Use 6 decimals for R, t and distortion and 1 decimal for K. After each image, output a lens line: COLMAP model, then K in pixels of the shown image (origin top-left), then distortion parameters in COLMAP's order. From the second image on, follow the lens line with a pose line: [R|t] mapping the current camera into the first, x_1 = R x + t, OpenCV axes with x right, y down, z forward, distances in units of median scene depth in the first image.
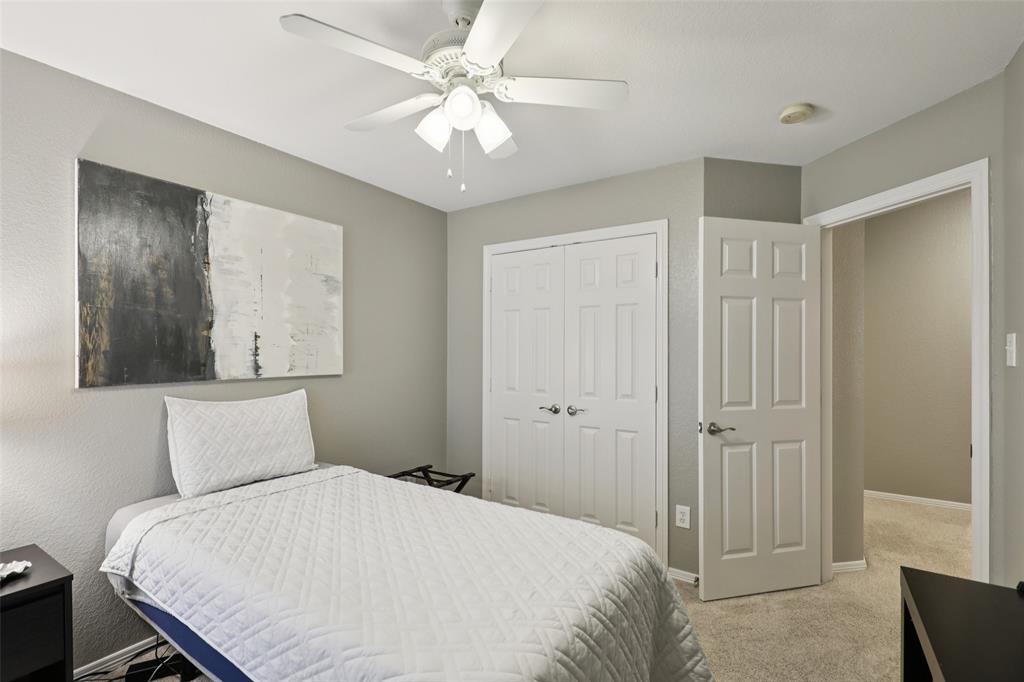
lens RADIAL K [[471.9, 0, 509.8], [0, 471.9, 344.0], [0, 0, 1]] dist [-0.013425, 0.002067]
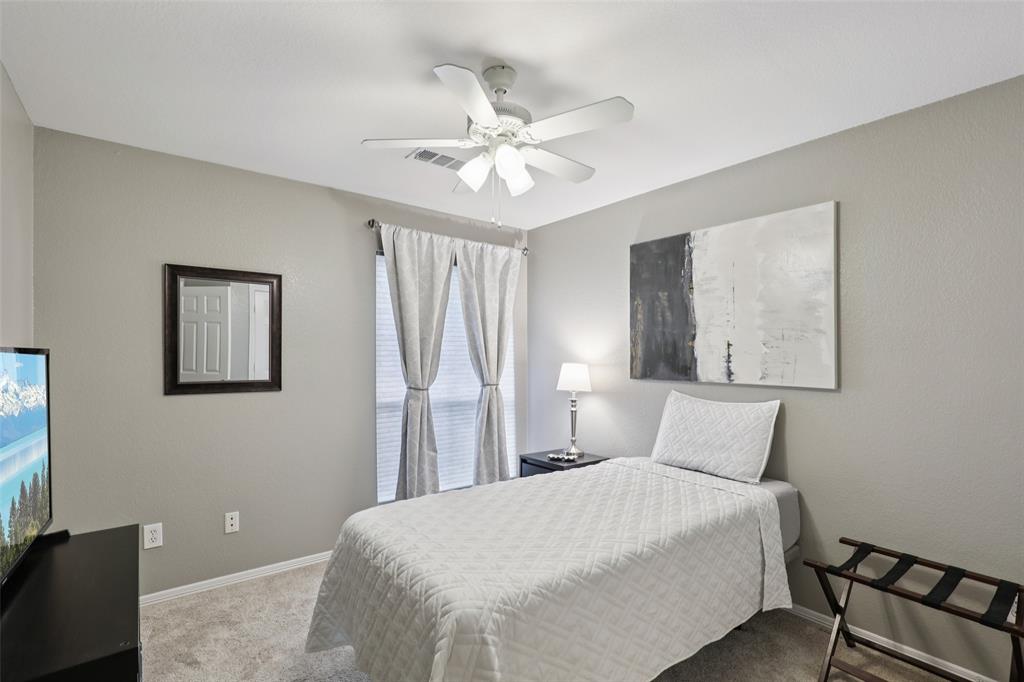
lens RADIAL K [[471.9, 0, 511.2], [0, 471.9, 348.2], [0, 0, 1]] dist [-0.013425, 0.002067]
pose [[-0.336980, -0.015018, -0.941392, 0.701349], [0.005834, 0.999820, -0.018038, 0.009102], [0.941494, -0.011570, -0.336832, 0.952792]]
